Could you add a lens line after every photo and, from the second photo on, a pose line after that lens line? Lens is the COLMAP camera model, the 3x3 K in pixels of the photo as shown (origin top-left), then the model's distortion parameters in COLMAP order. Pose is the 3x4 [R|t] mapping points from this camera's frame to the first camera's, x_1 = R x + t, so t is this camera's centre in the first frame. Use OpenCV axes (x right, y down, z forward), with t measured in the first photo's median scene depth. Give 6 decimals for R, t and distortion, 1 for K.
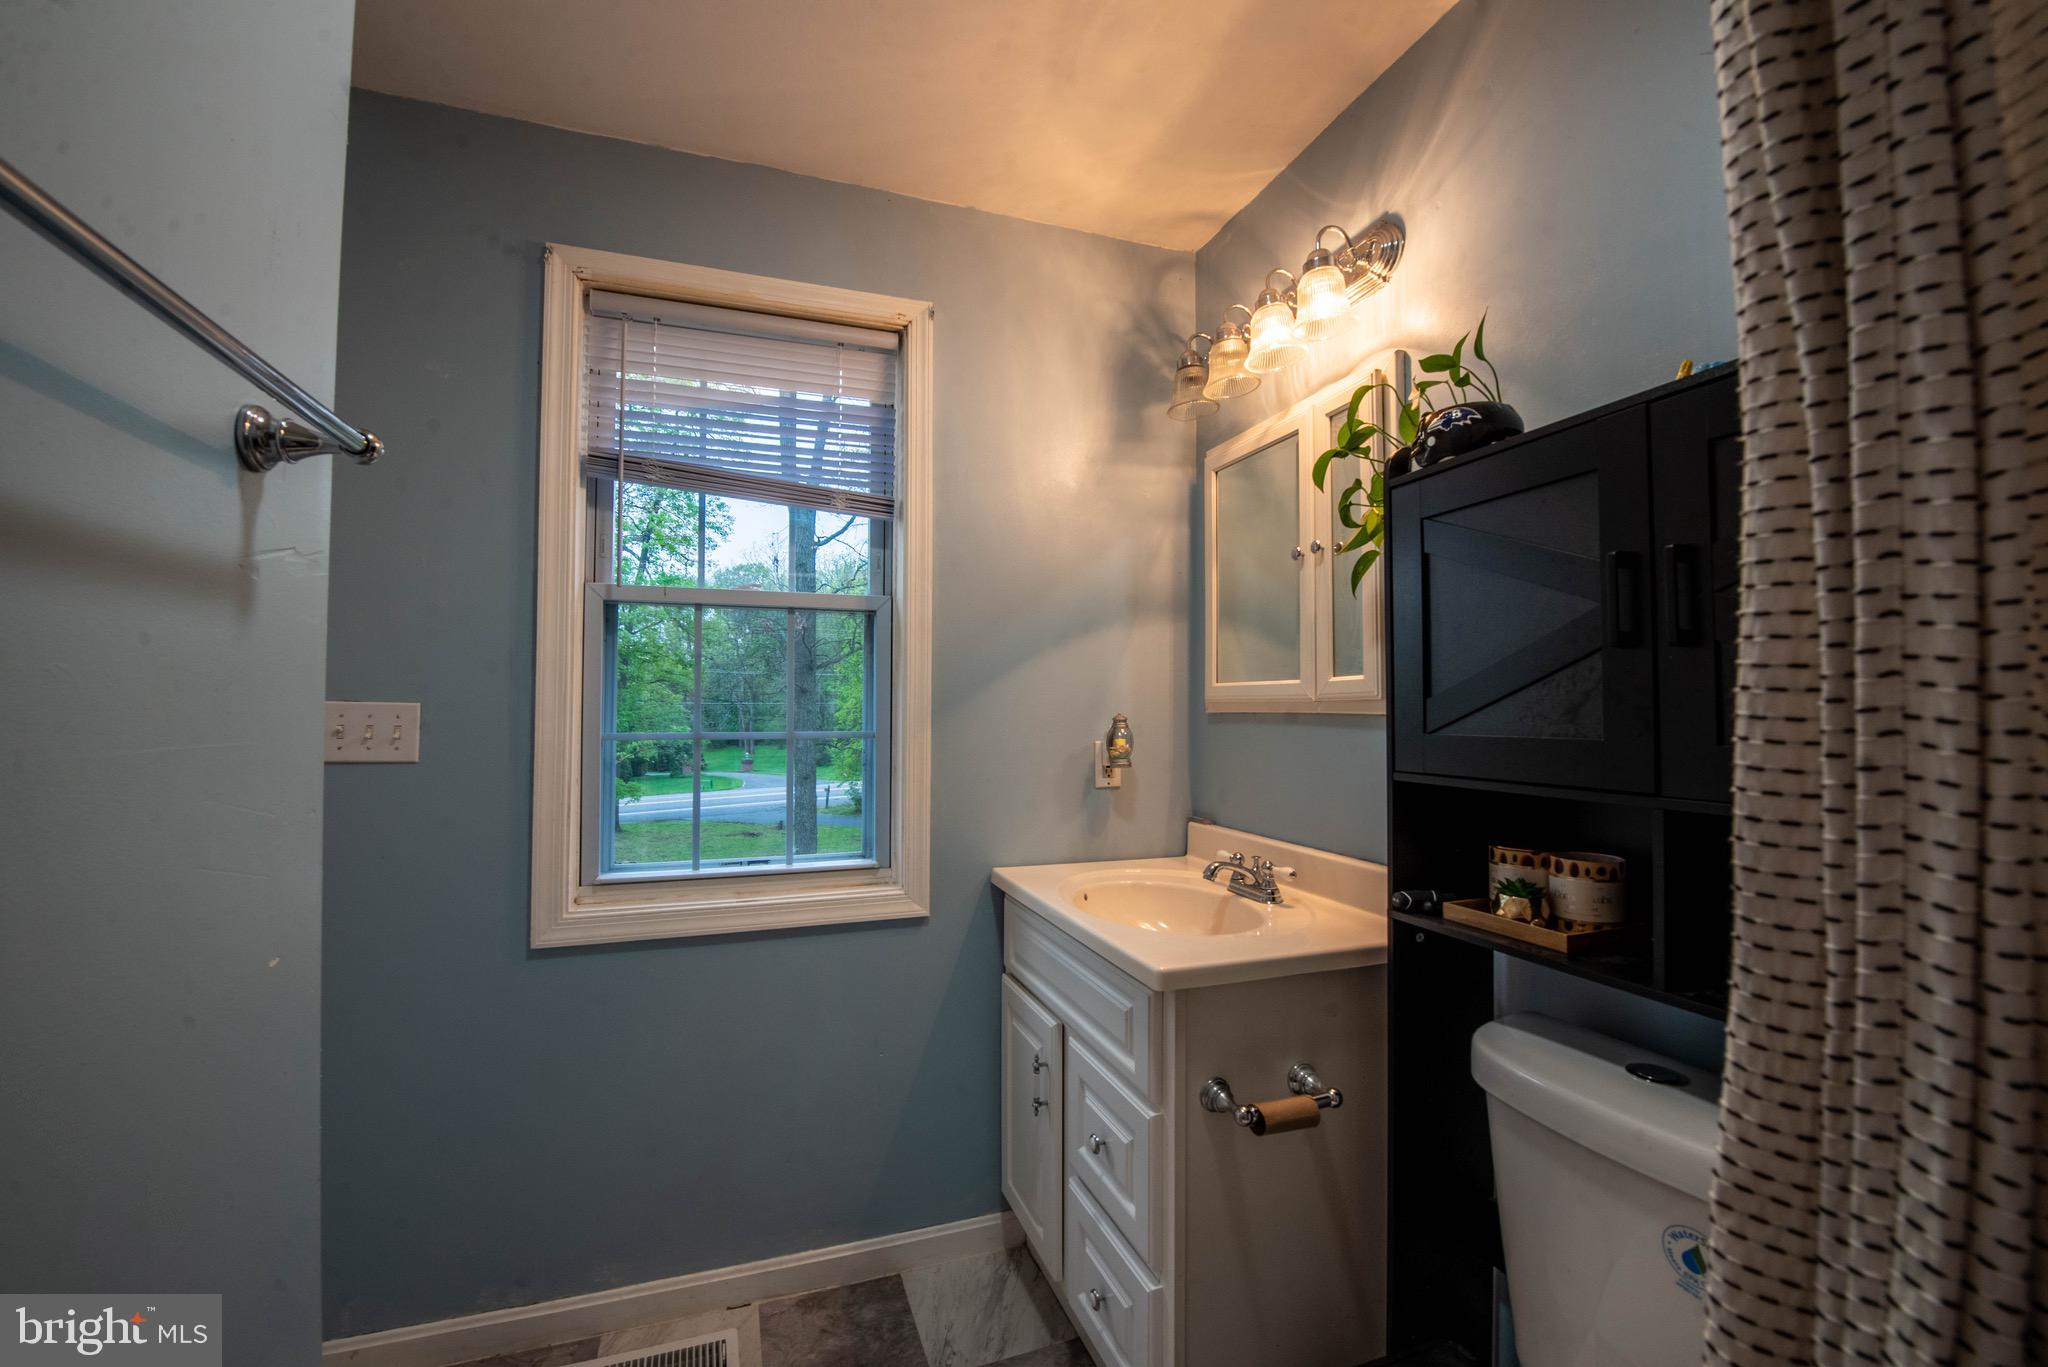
lens RADIAL K [[827.8, 0, 1006.0], [0, 827.8, 684.8], [0, 0, 1]] dist [-0.012209, -0.004743]
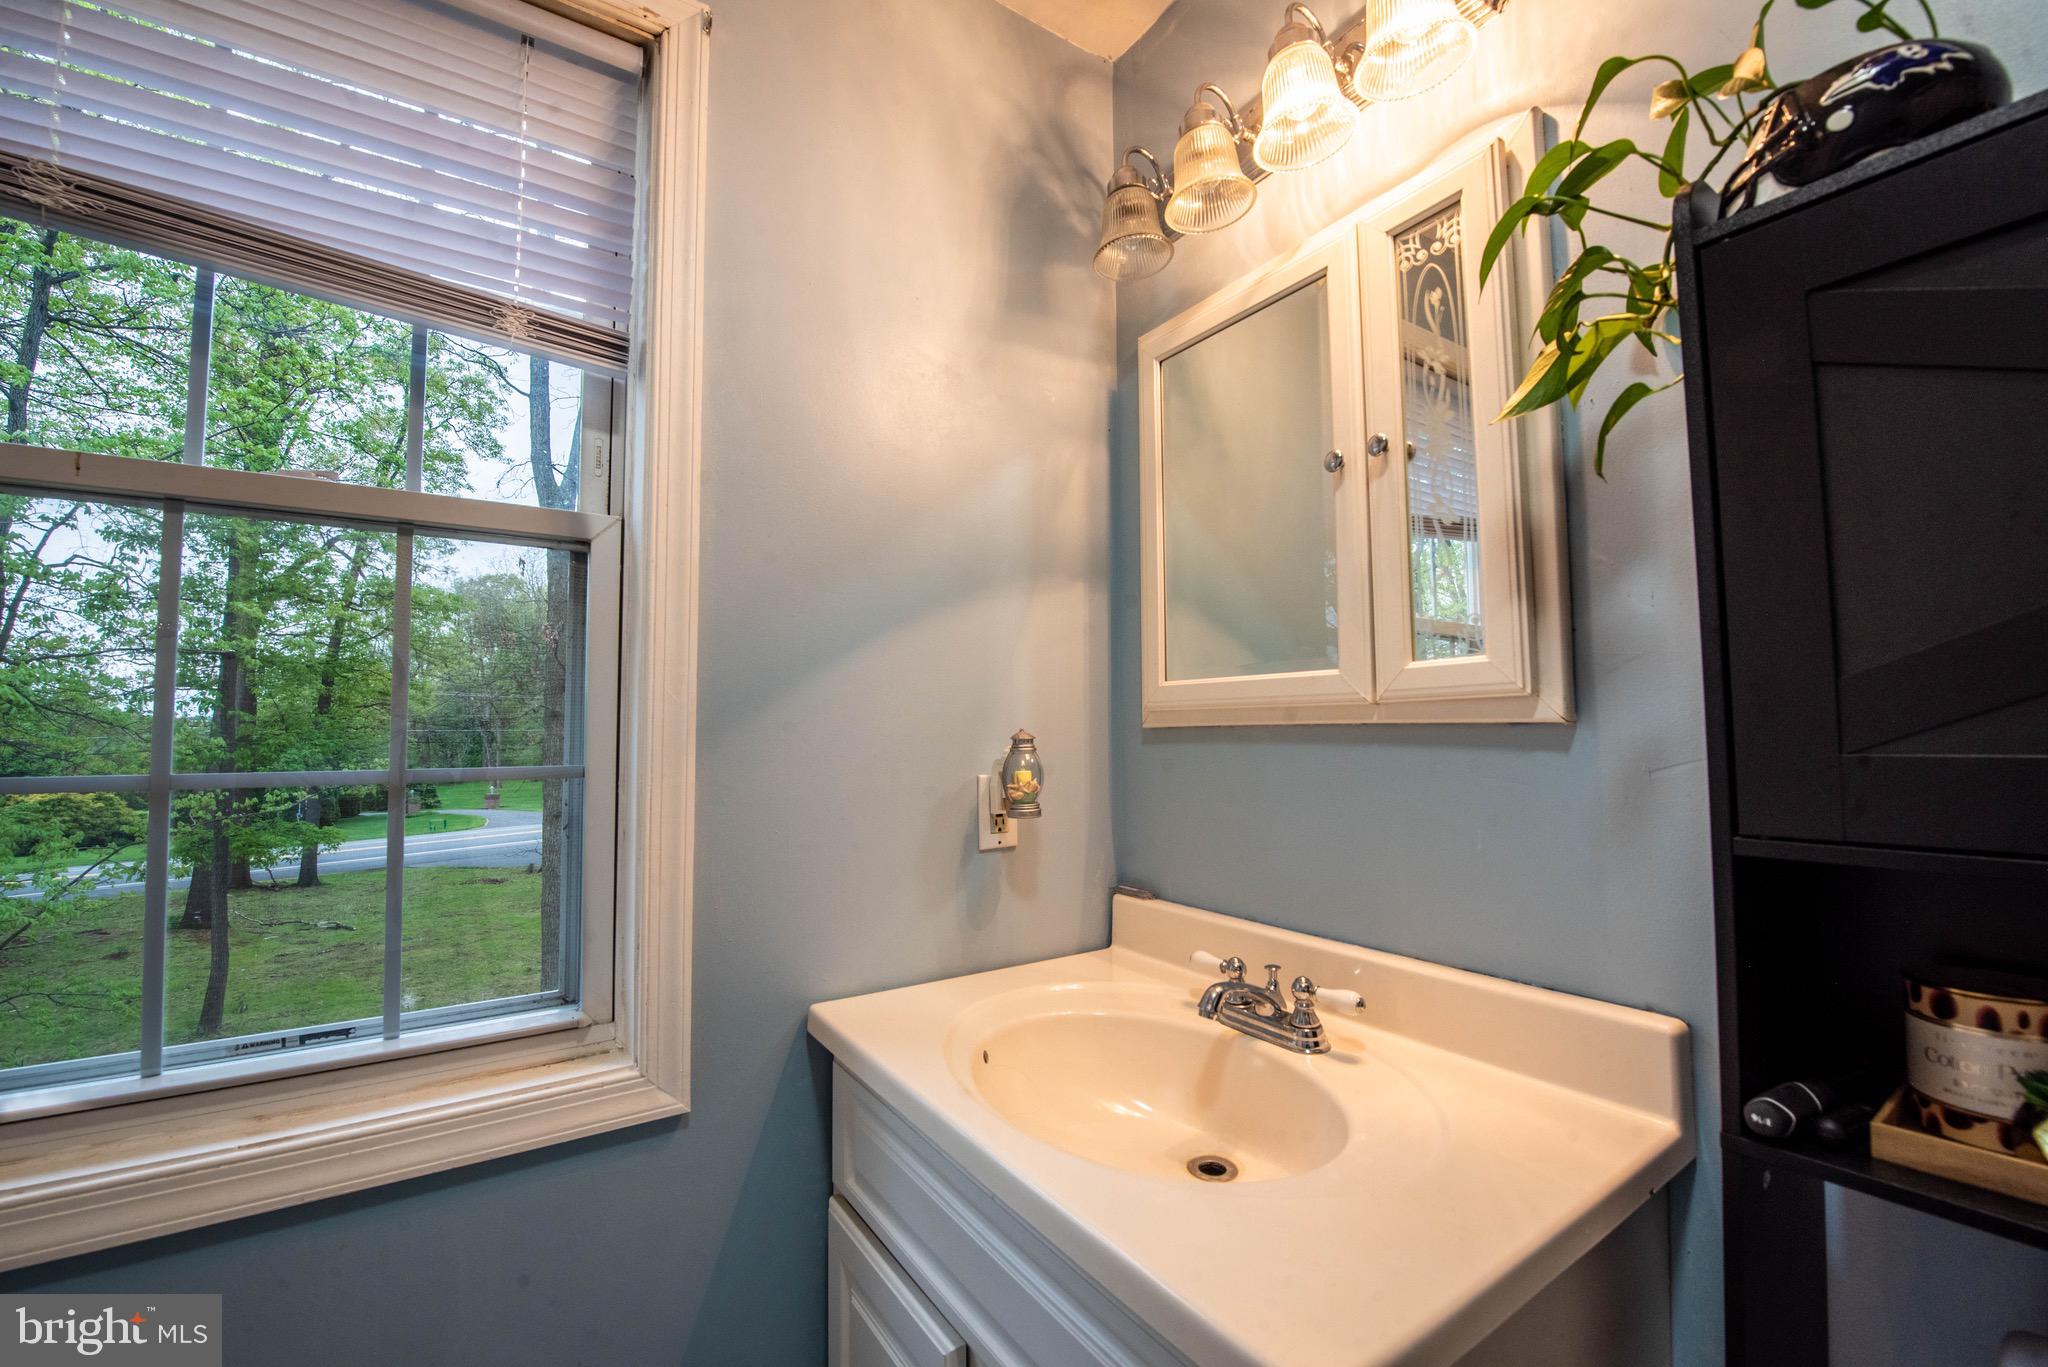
lens RADIAL K [[827.8, 0, 1006.0], [0, 827.8, 684.8], [0, 0, 1]] dist [-0.012209, -0.004743]
pose [[0.968605, 0.005997, 0.248531, -0.027492], [0.001469, 0.999553, -0.029847, 0.019982], [-0.248599, 0.029275, 0.968164, 0.406843]]
